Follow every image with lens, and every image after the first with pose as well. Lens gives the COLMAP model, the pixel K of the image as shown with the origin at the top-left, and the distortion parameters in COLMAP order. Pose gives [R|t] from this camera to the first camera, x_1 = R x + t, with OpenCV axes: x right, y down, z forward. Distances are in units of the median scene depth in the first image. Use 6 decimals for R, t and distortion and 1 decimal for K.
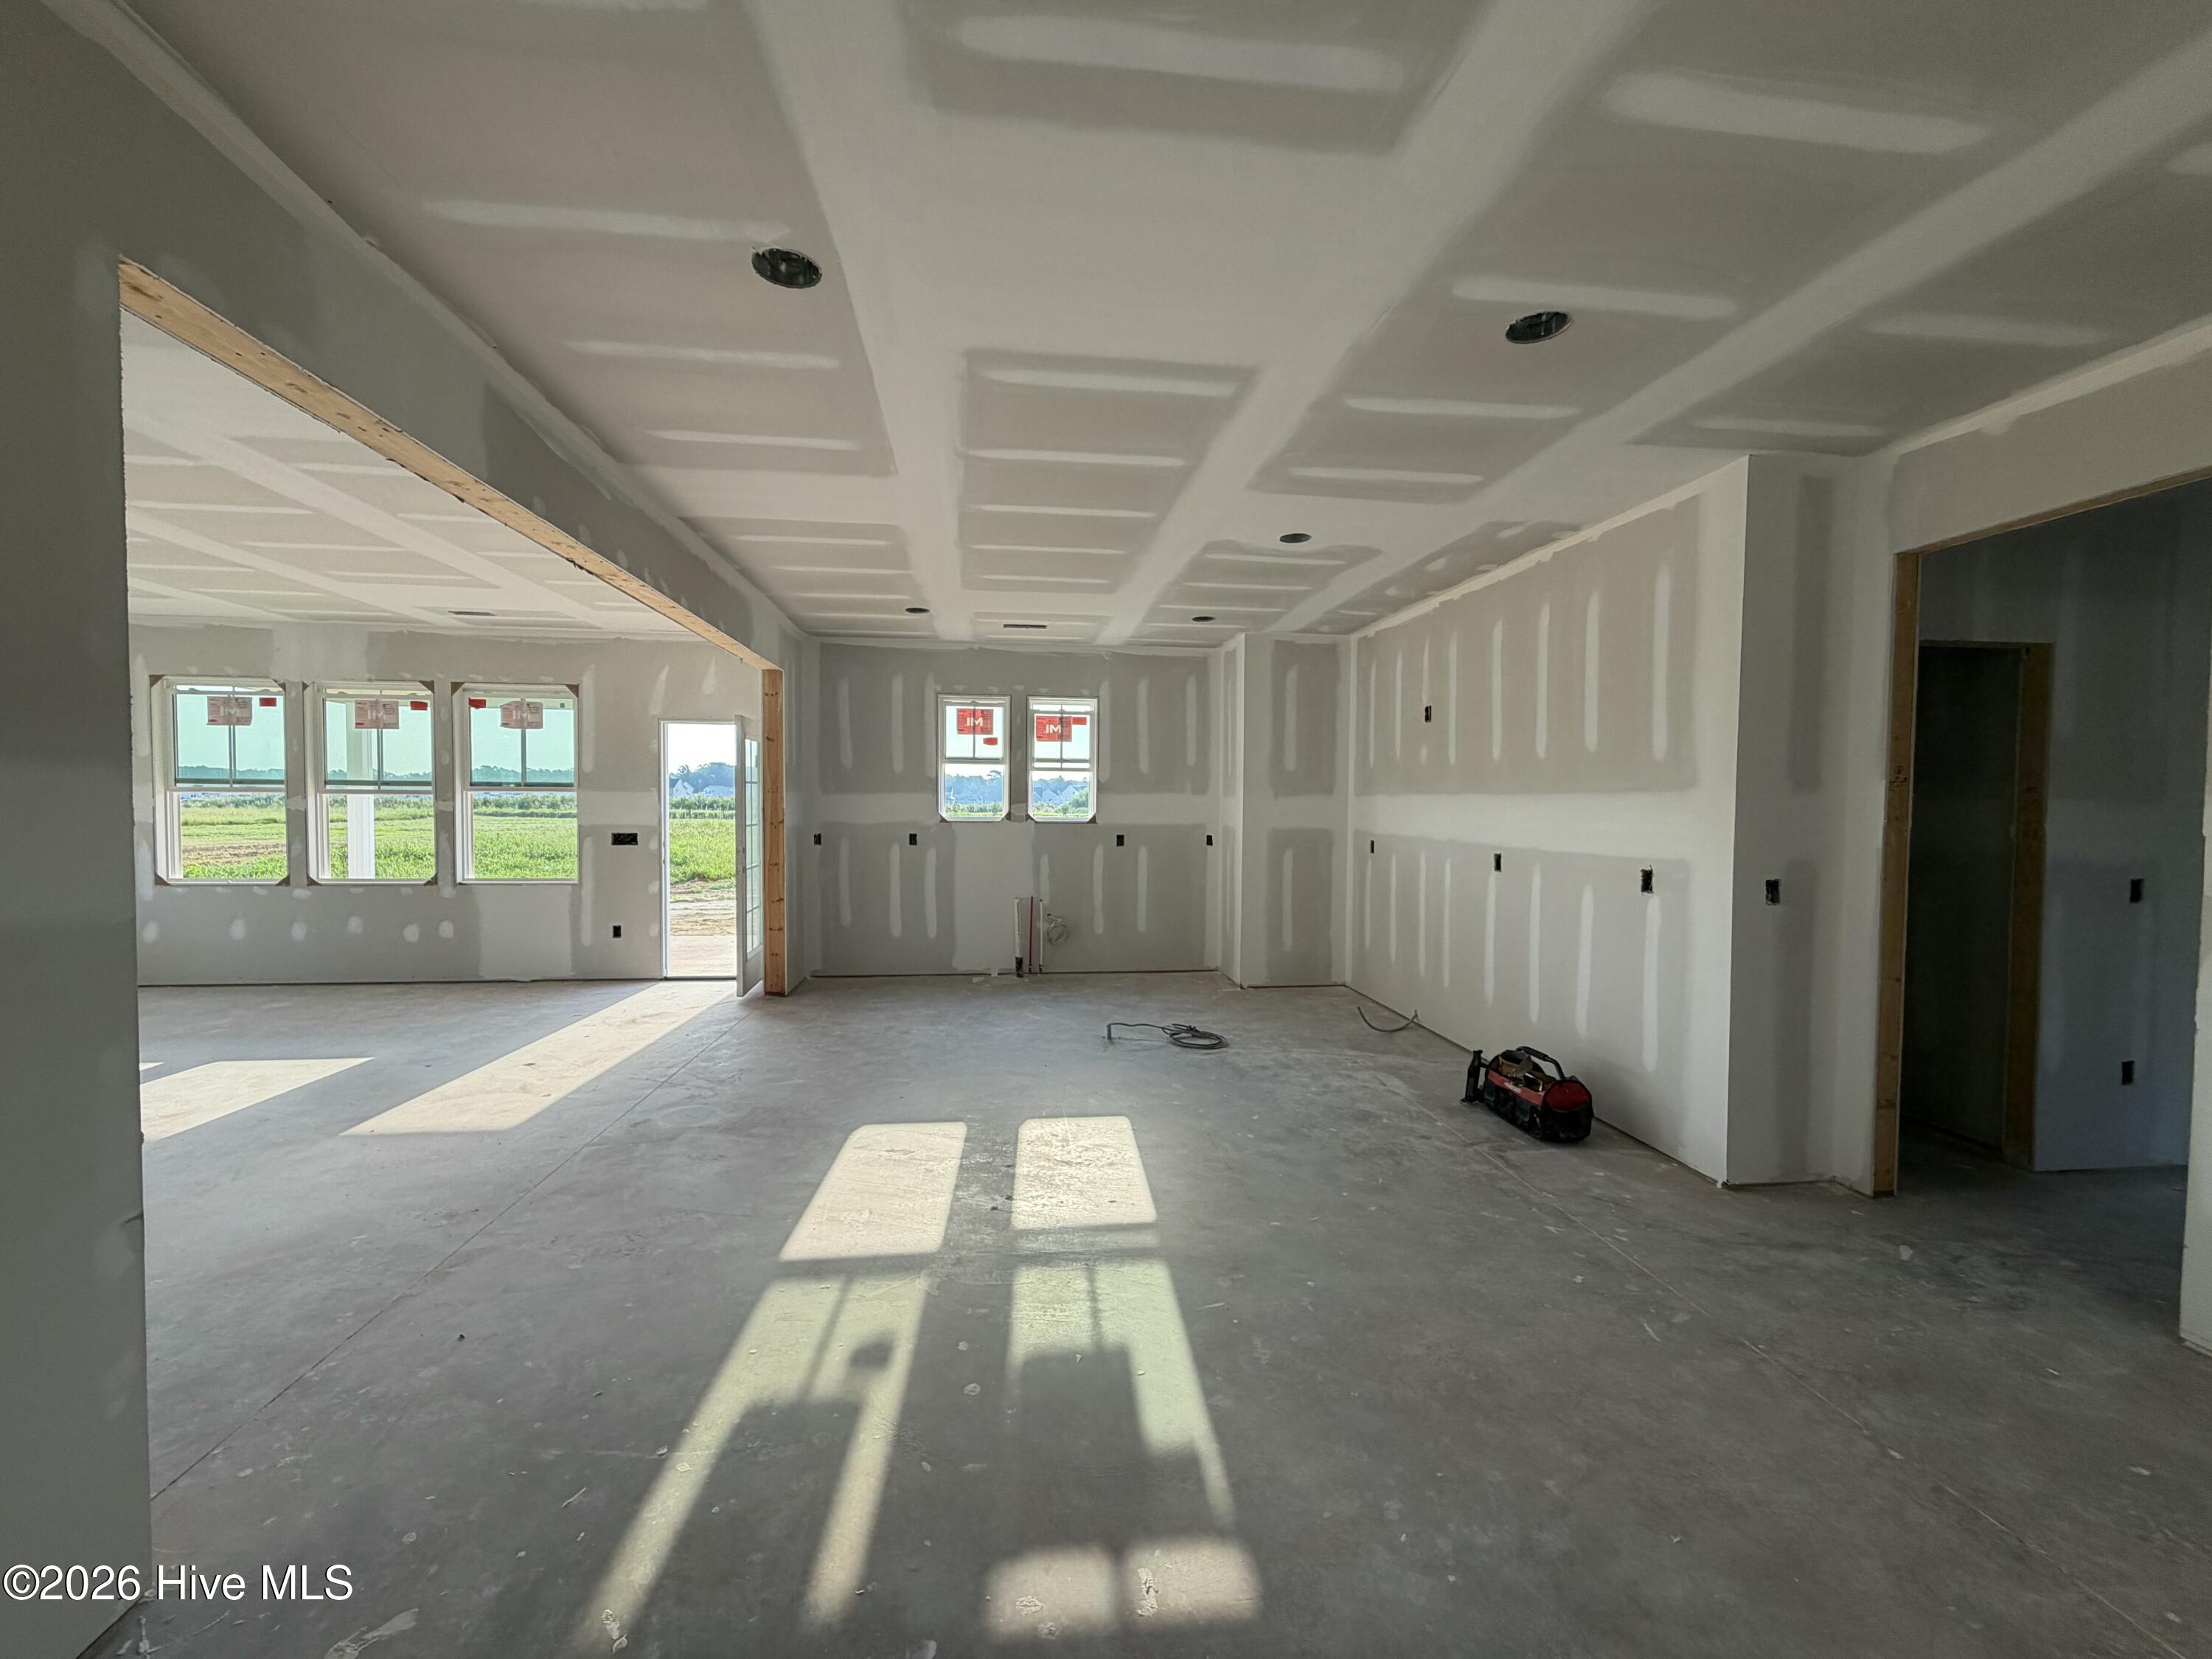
lens RADIAL K [[881.8, 0, 1101.5], [0, 881.8, 830.2], [0, 0, 1]] dist [0.001749, -0.000648]
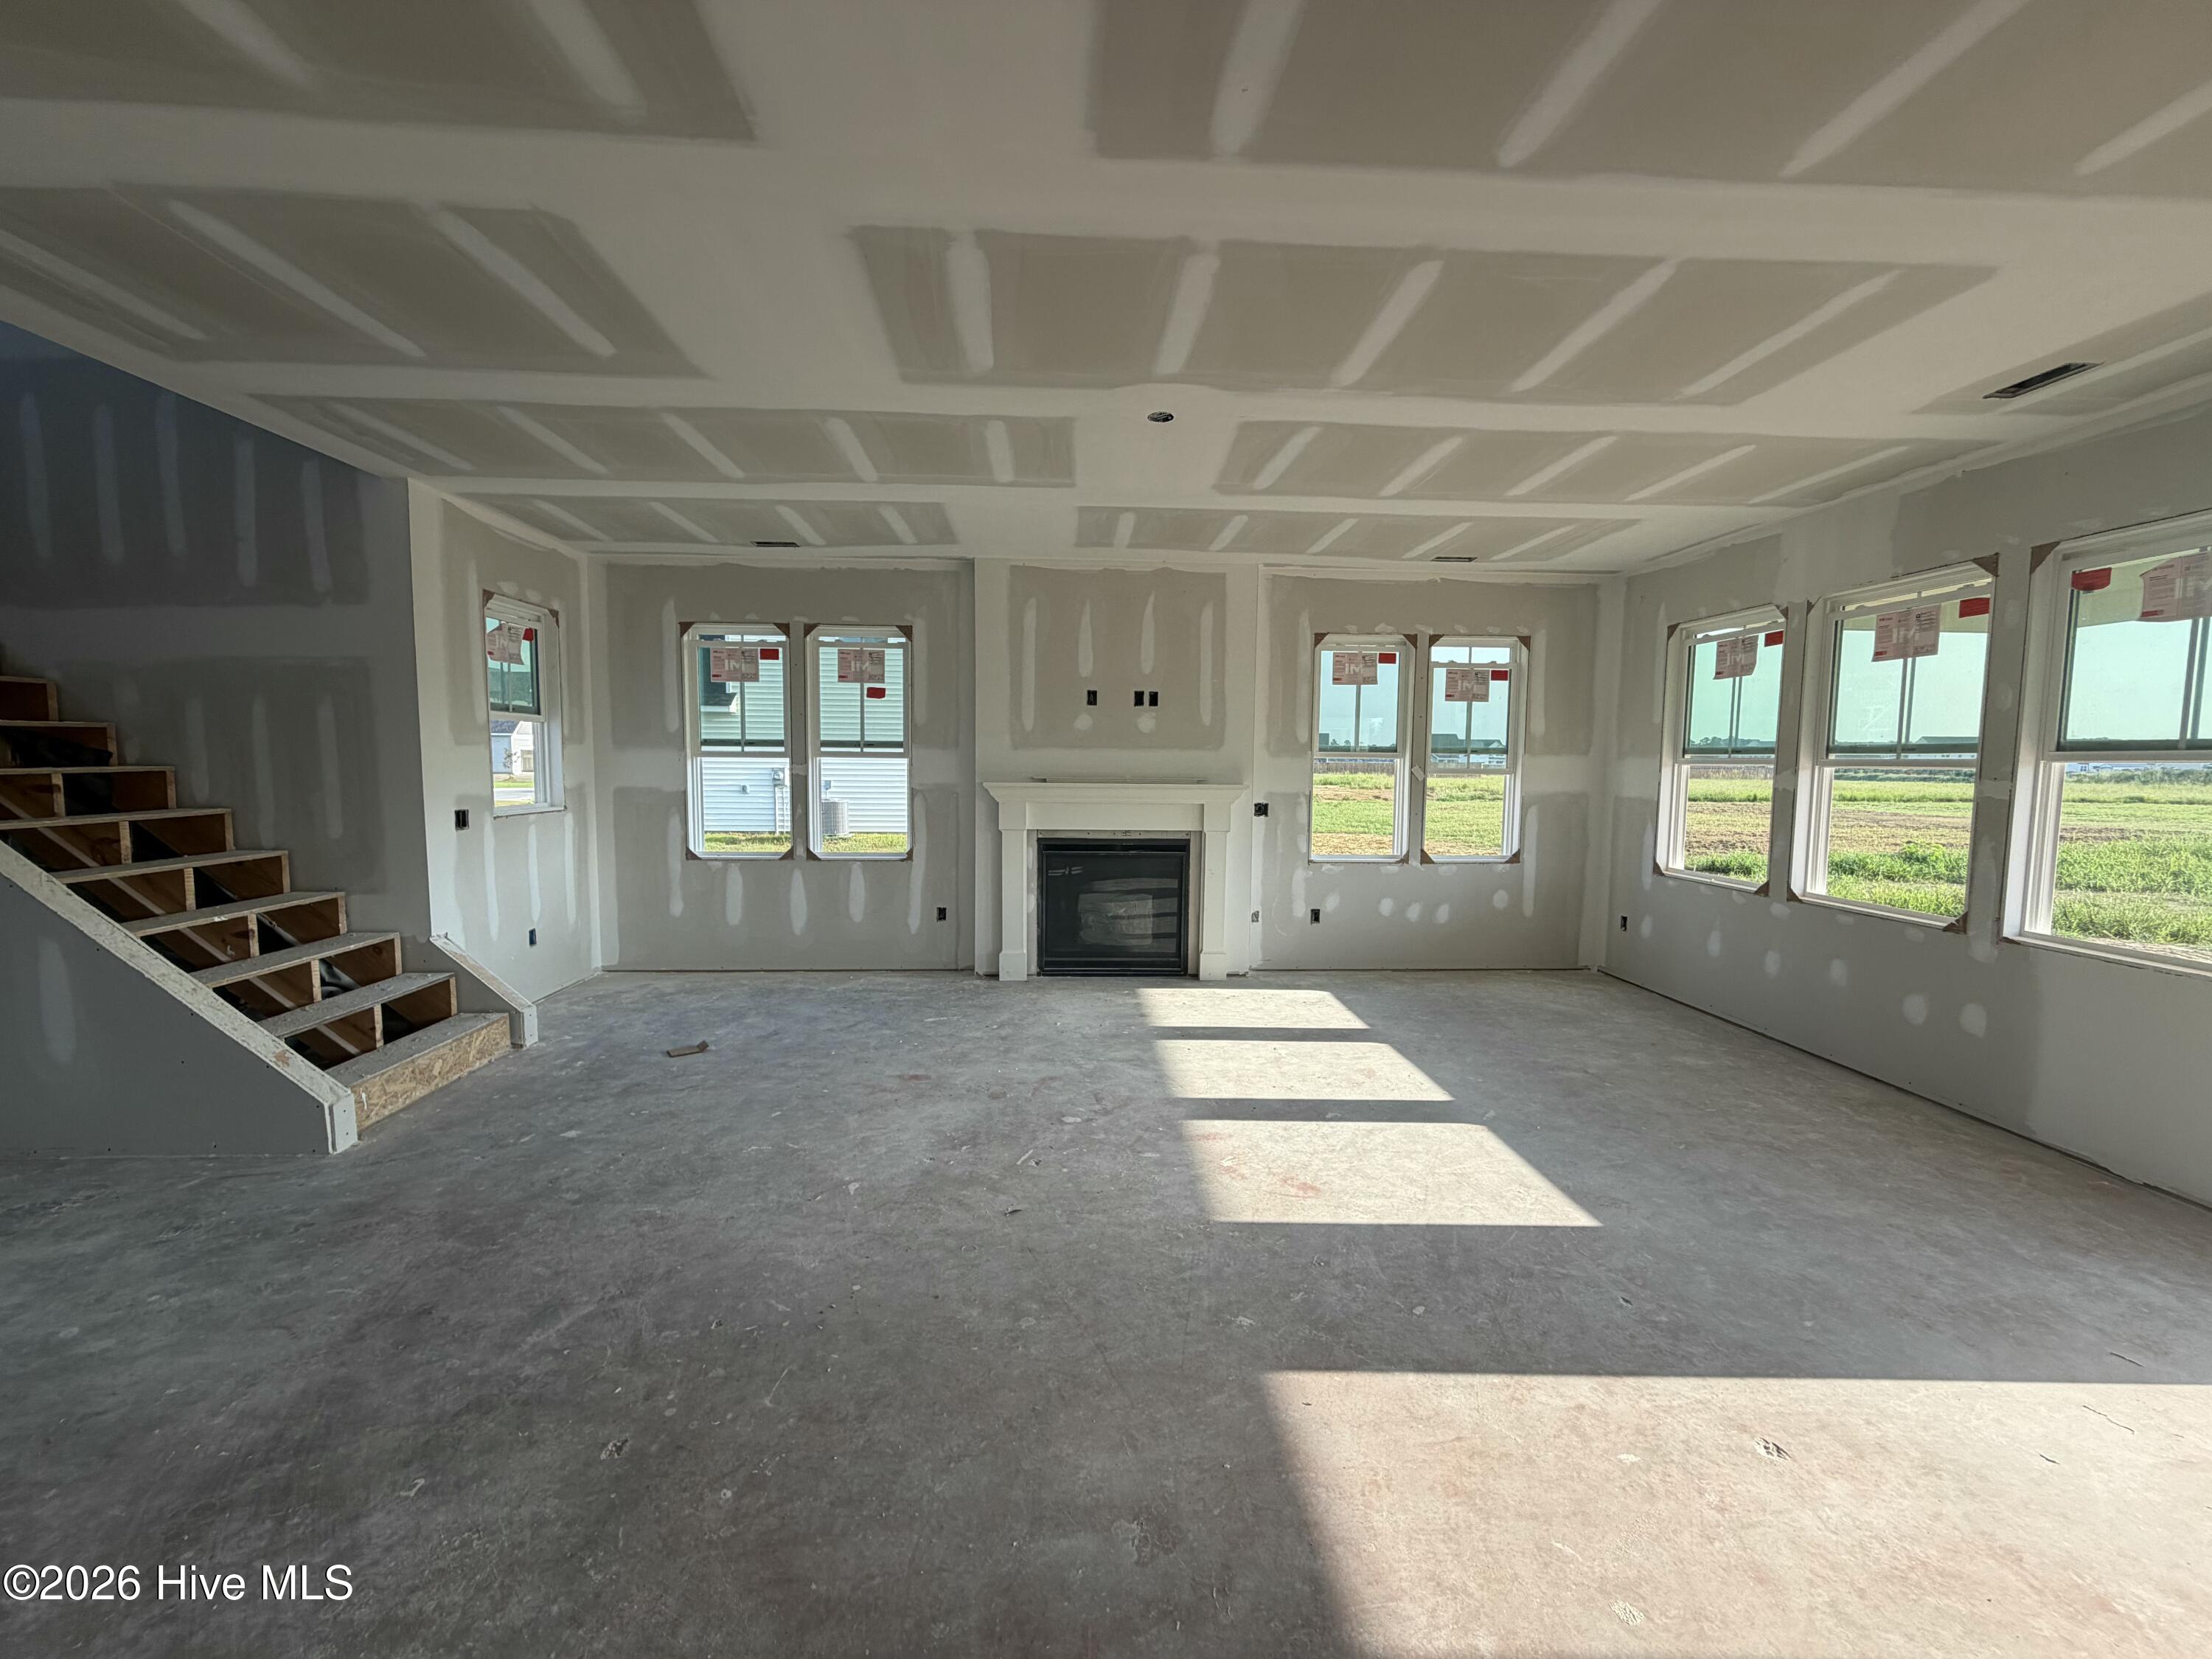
lens RADIAL K [[881.8, 0, 1101.2], [0, 881.8, 831.0], [0, 0, 1]] dist [0.001749, -0.000648]
pose [[-0.070678, 0.071534, -0.994931, -0.306168], [-0.041287, 0.996361, 0.074570, -0.034640], [0.996644, 0.046348, -0.067468, 0.869243]]
